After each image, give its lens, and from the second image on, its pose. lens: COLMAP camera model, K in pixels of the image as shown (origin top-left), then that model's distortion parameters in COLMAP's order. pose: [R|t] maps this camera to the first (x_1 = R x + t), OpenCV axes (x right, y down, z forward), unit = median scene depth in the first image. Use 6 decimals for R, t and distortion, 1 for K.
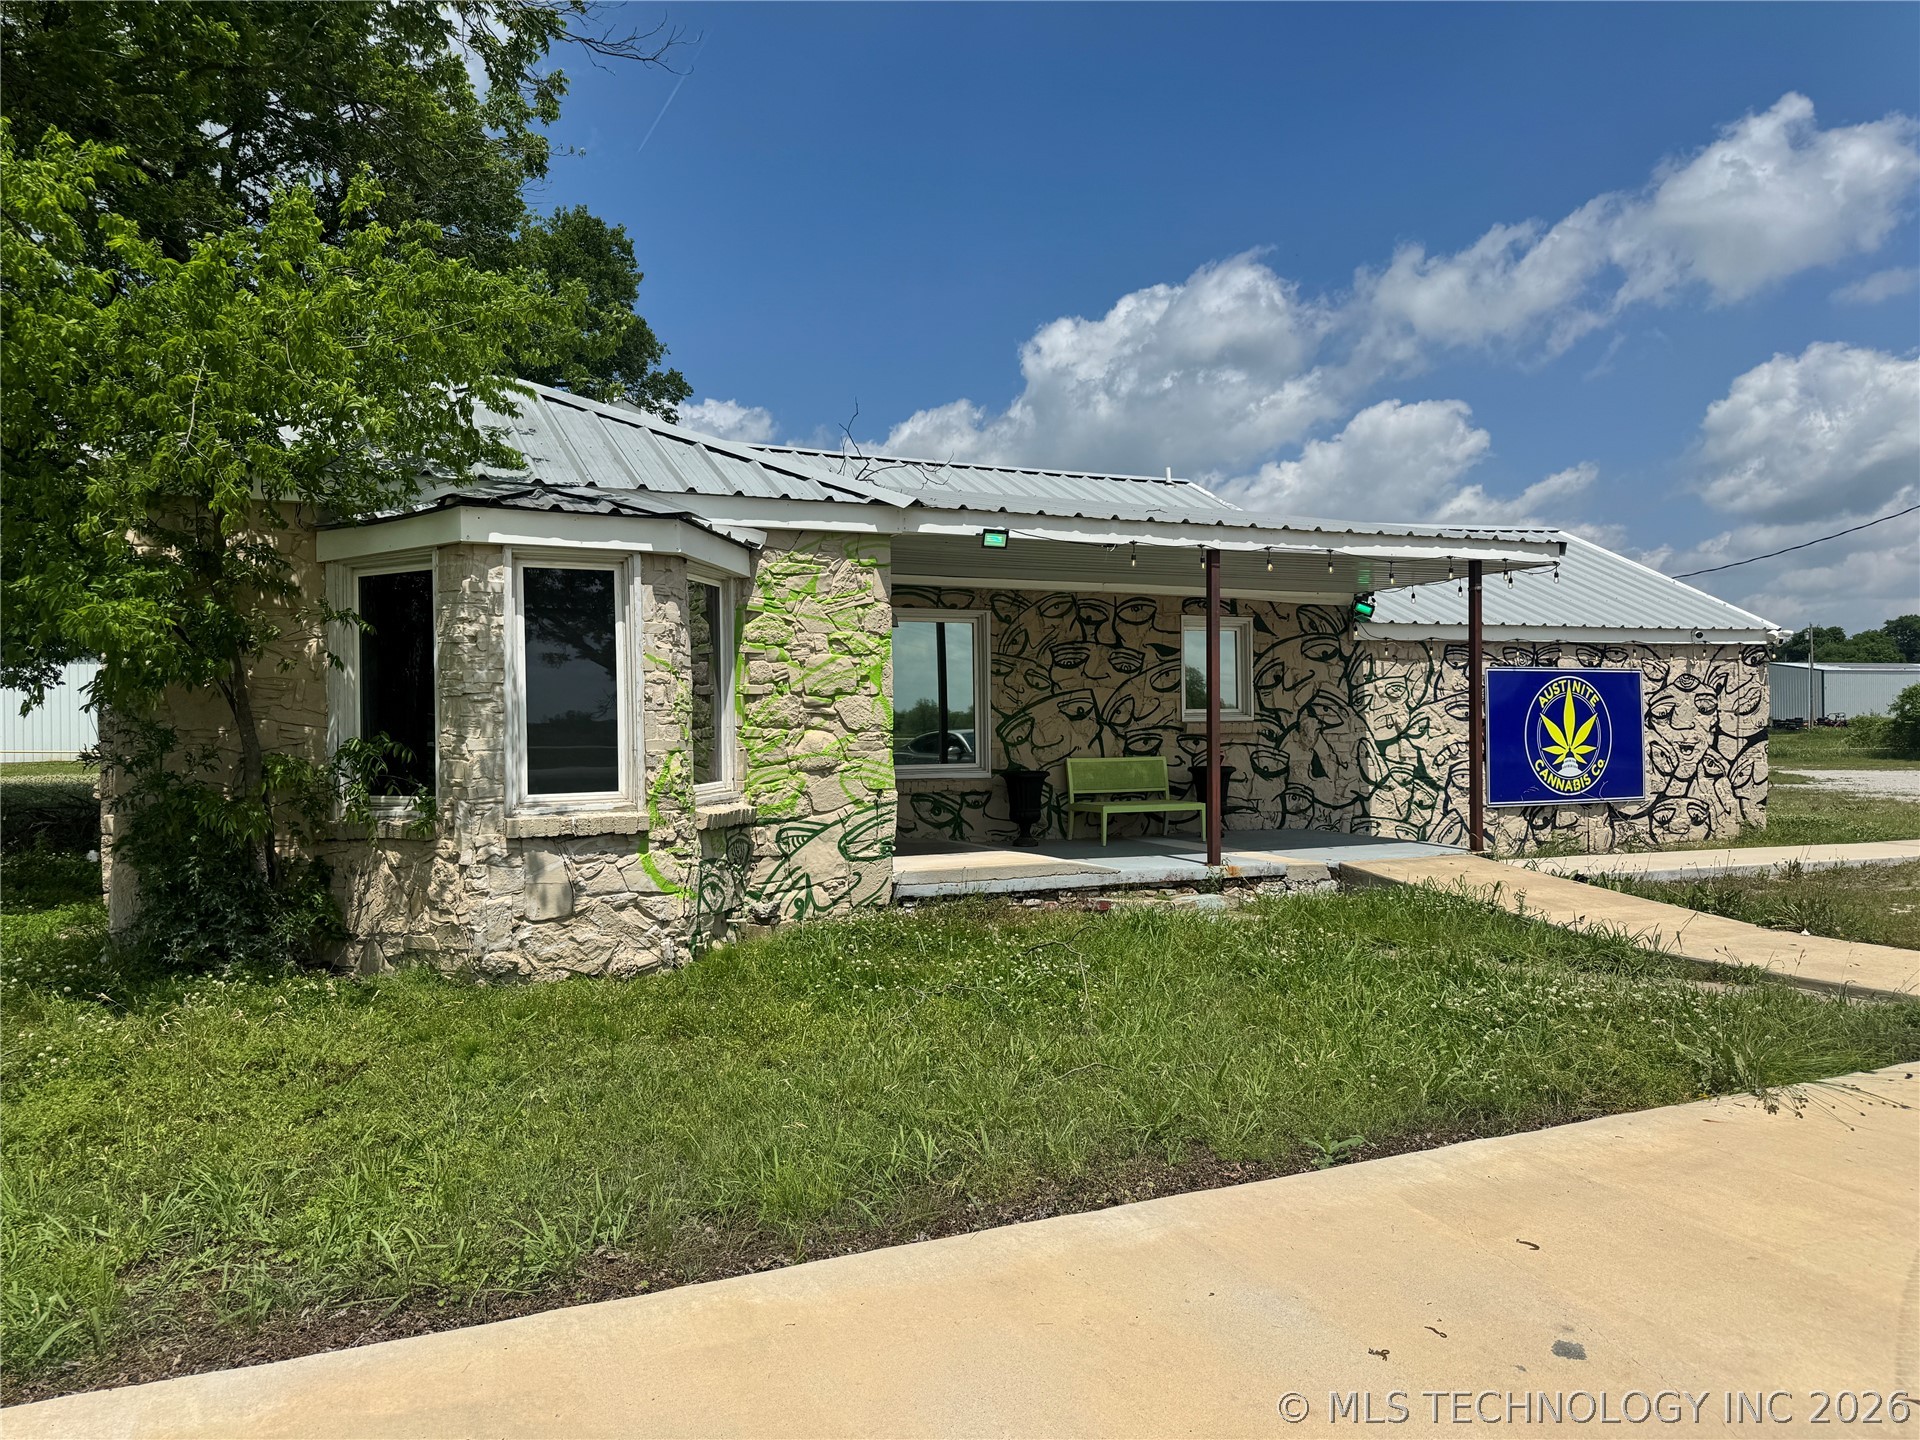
lens RADIAL K [[1459.1, 0, 977.3], [0, 1459.1, 680.8], [0, 0, 1]] dist [0.104546, -0.027812]
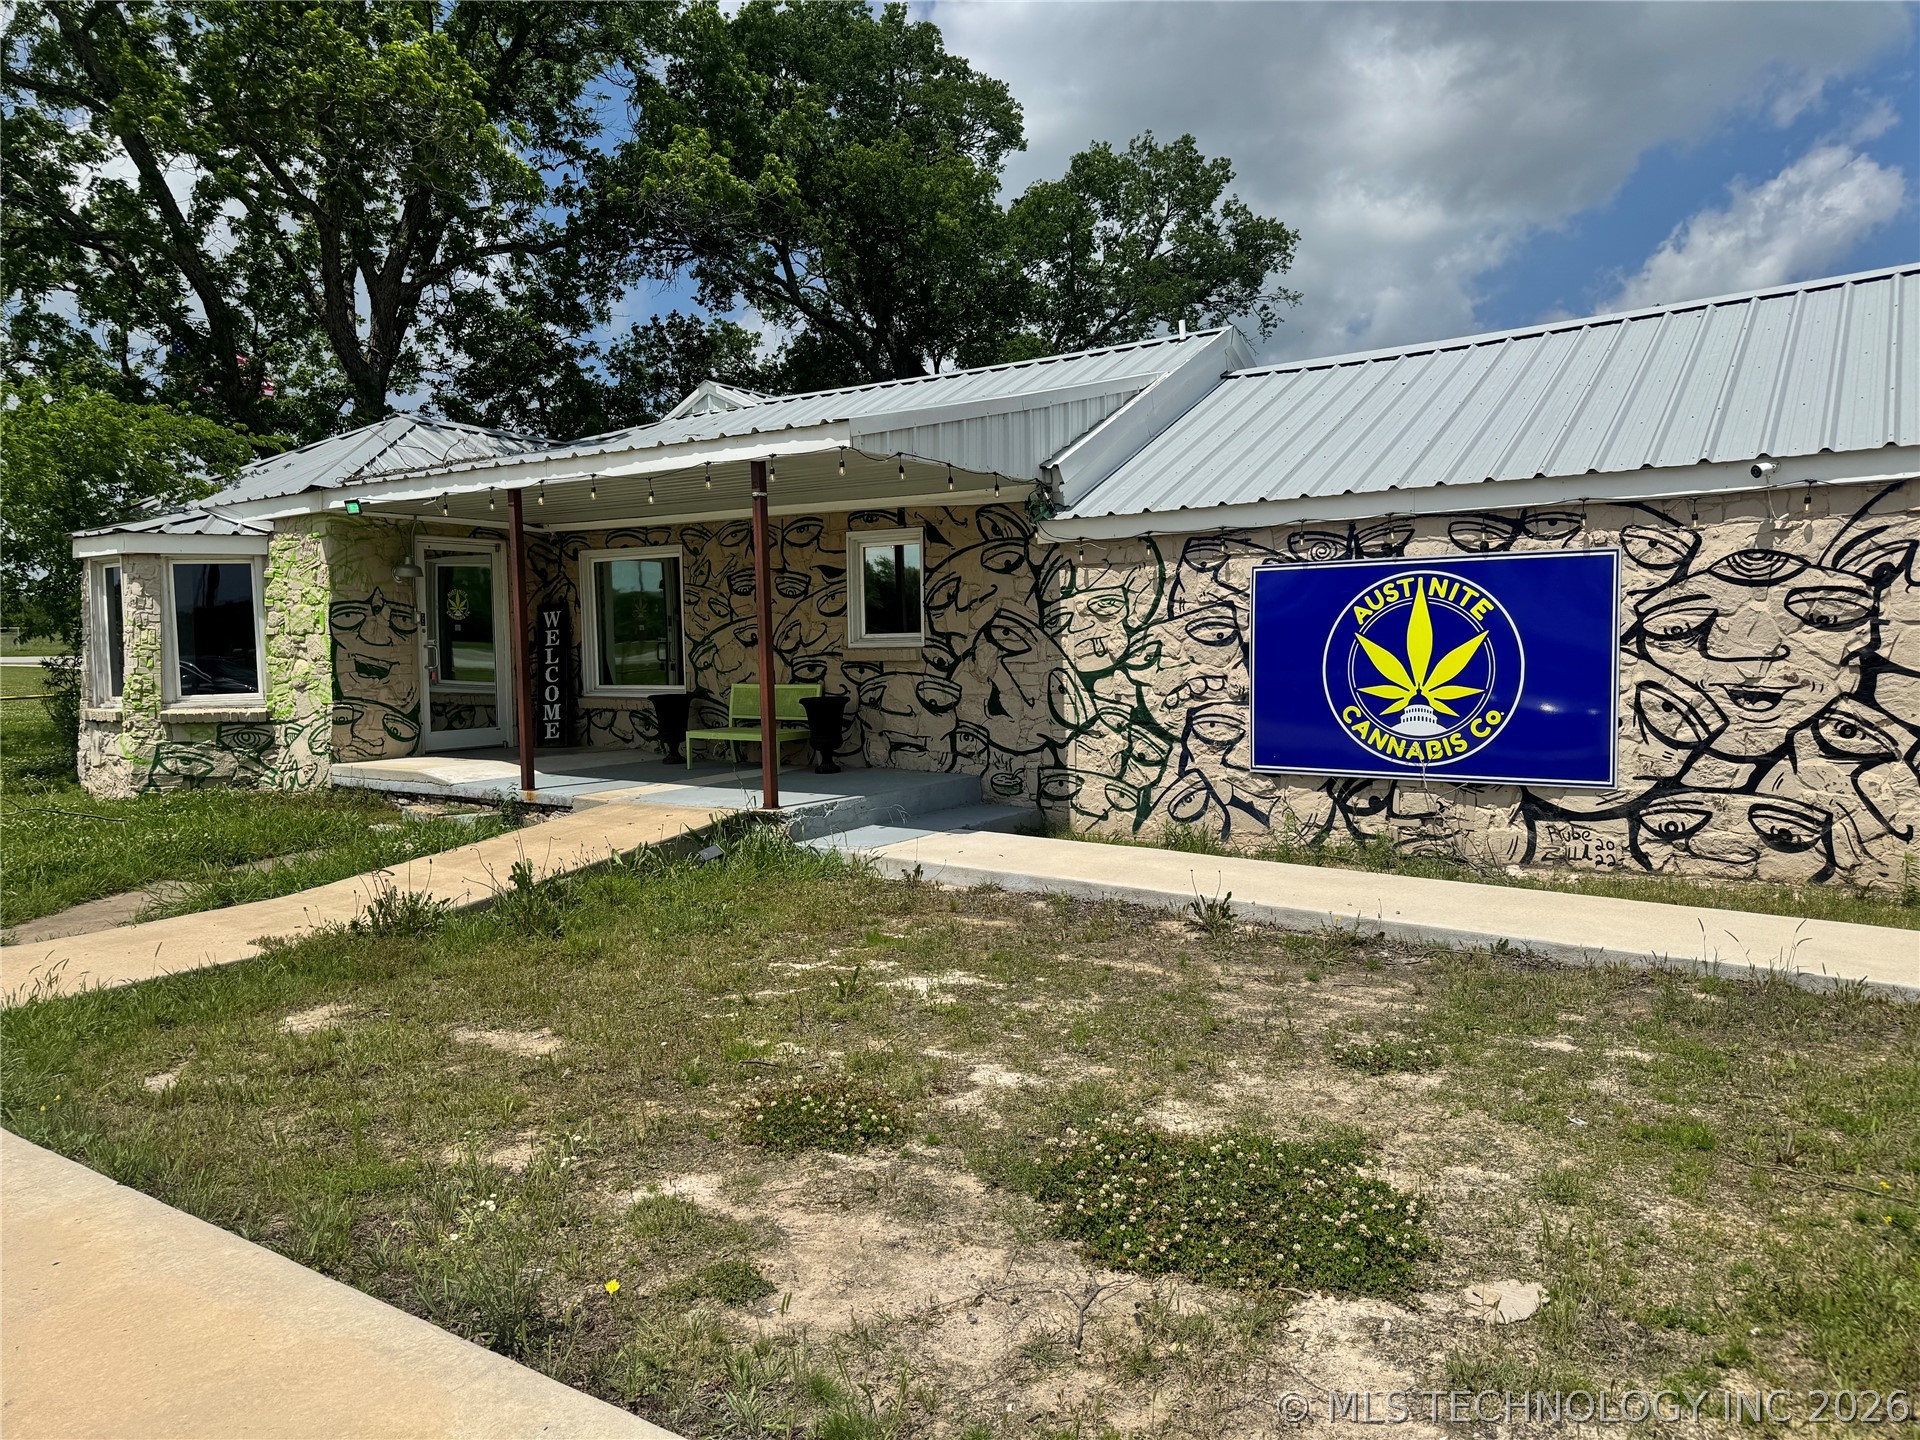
lens RADIAL K [[1459.1, 0, 969.0], [0, 1459.1, 704.0], [0, 0, 1]] dist [0.104546, -0.027812]
pose [[0.430308, 0.047414, -0.901436, 0.920186], [0.041337, 0.996537, 0.072149, -0.000197], [0.901735, -0.068308, 0.426857, 0.608472]]
